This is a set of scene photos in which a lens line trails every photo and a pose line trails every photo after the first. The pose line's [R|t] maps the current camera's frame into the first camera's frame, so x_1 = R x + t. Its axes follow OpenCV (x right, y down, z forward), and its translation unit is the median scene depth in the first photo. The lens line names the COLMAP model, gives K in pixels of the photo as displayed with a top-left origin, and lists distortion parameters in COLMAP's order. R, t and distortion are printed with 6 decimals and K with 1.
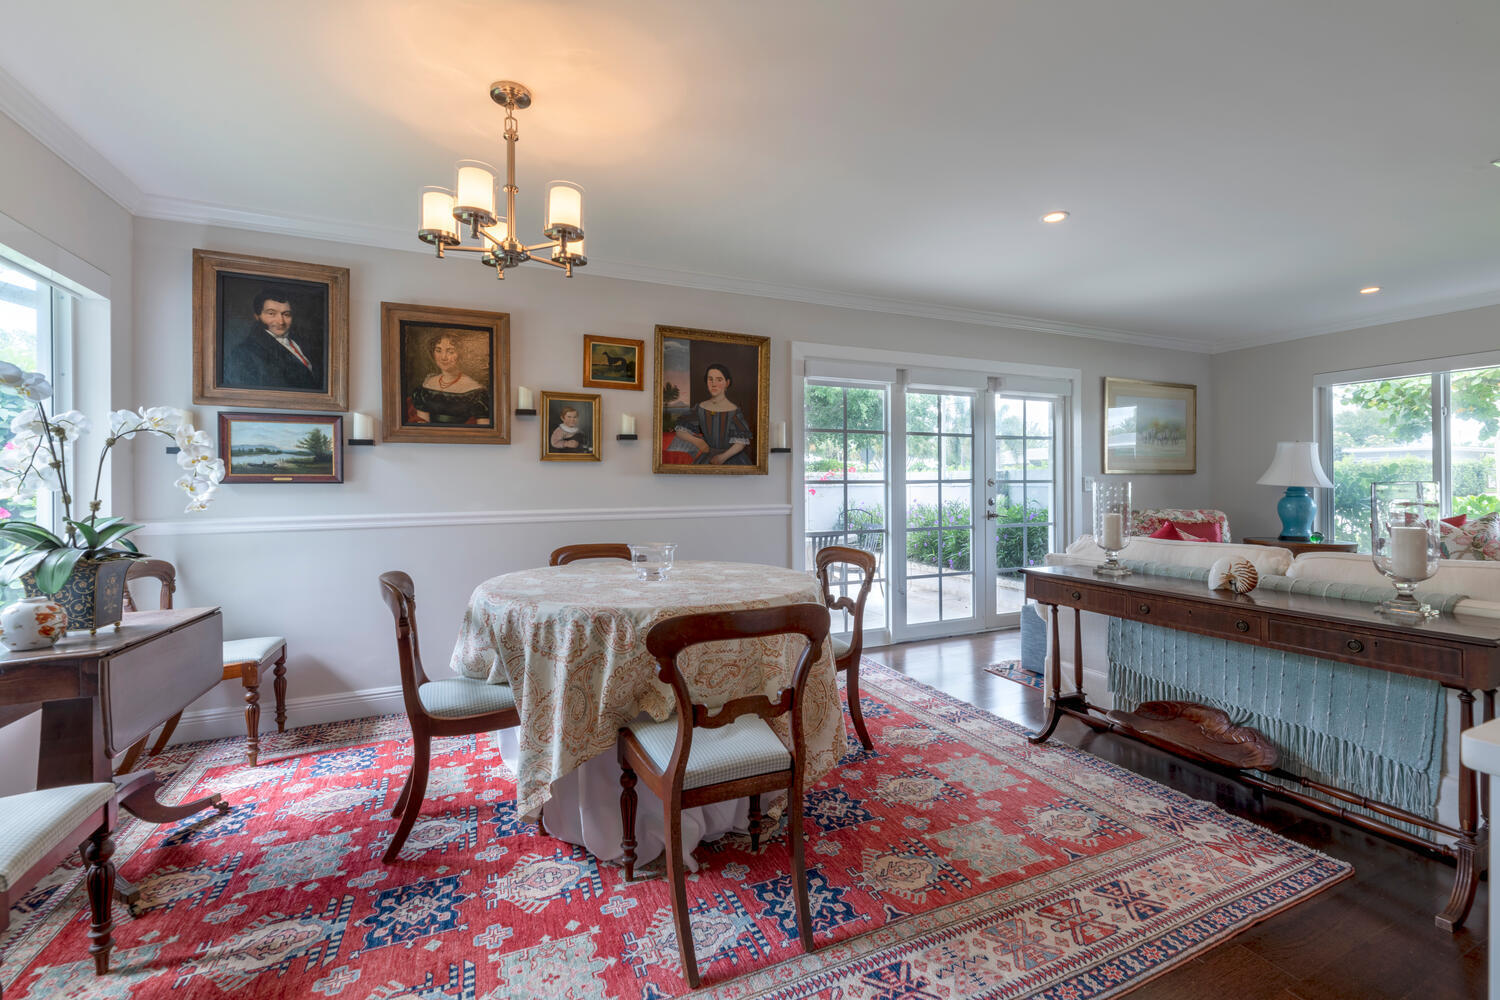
lens RADIAL K [[627.2, 0, 750.0], [0, 627.2, 500.0], [0, 0, 1]] dist [-0.000038, 0.000029]
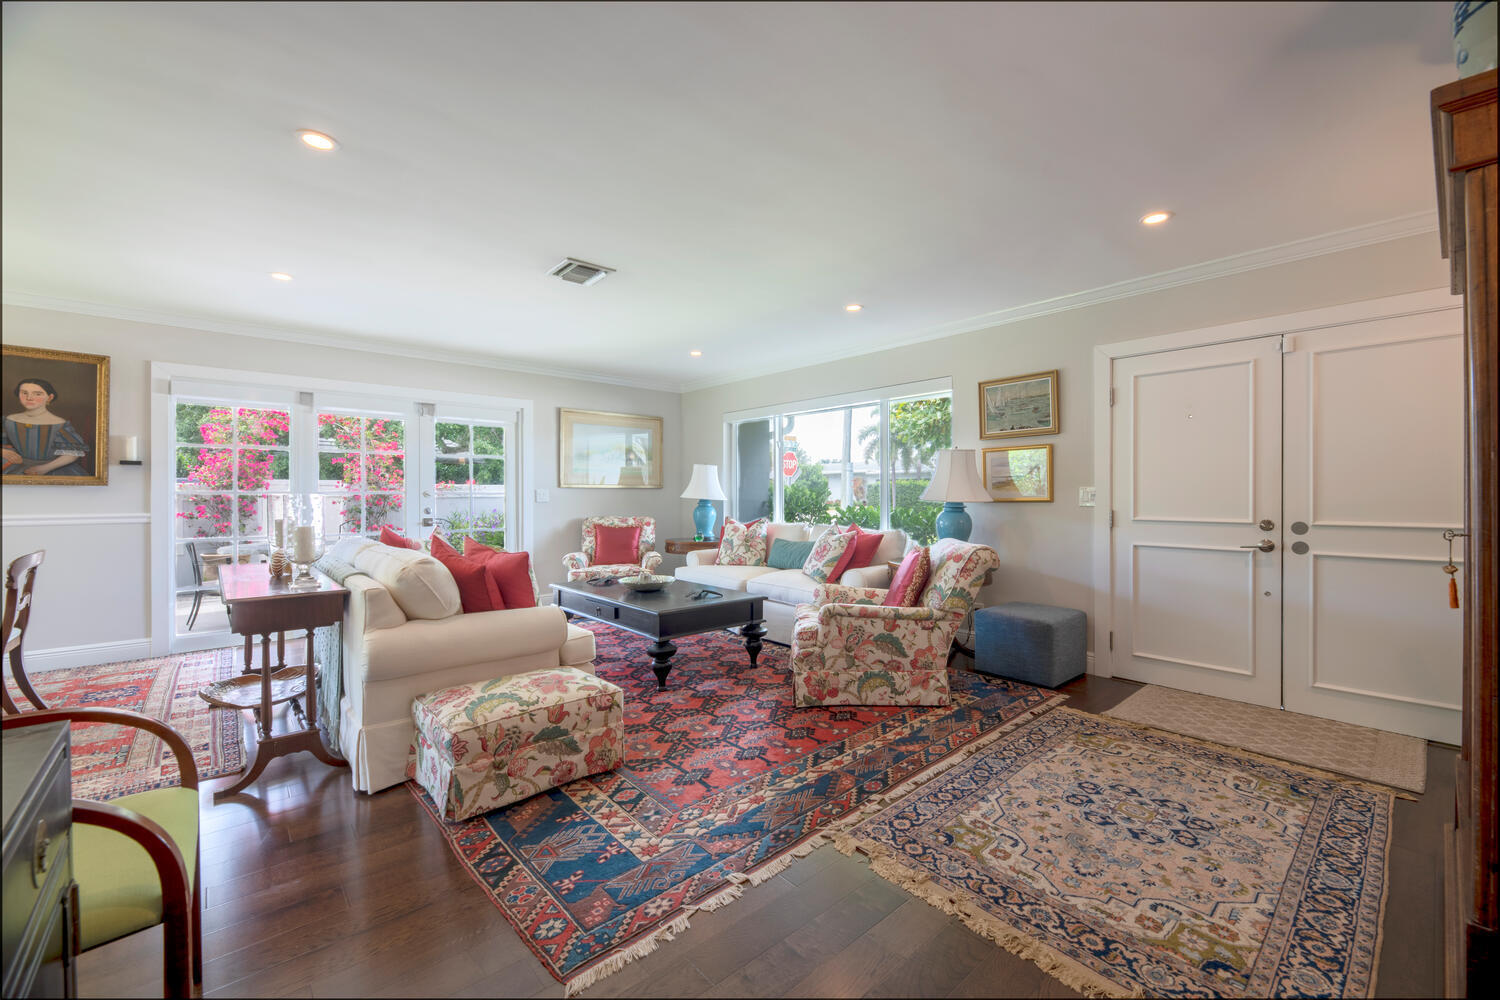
lens RADIAL K [[610.0, 0, 769.6], [0, 610.0, 504.1], [0, 0, 1]] dist [-0.003281, -0.000479]
pose [[0.952628, 0.000560, 0.304137, 0.782862], [0.003056, 0.999930, -0.011412, 0.006092], [-0.304122, 0.011801, 0.952560, -0.316805]]
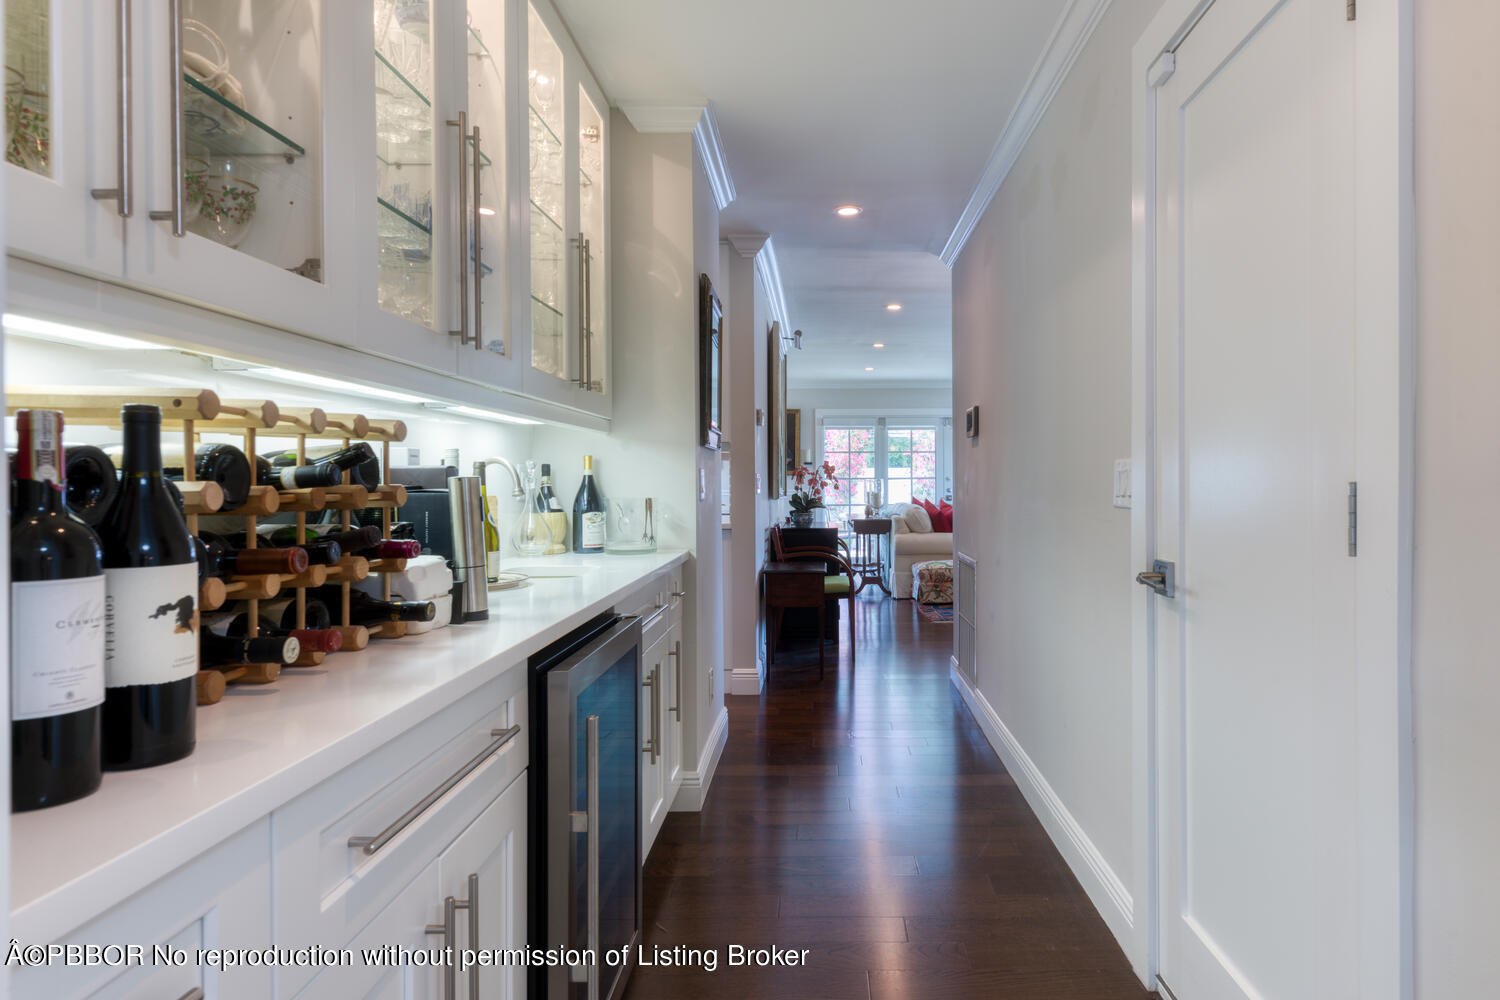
lens RADIAL K [[952.0, 0, 750.0], [0, 952.0, 500.0], [0, 0, 1]] dist [-0.090468, 0.033922]
pose [[0.877794, 0.001433, -0.479035, 1.376156], [-0.002506, 0.999996, -0.001602, 0.043411], [0.479031, 0.002607, 0.877794, -1.806208]]
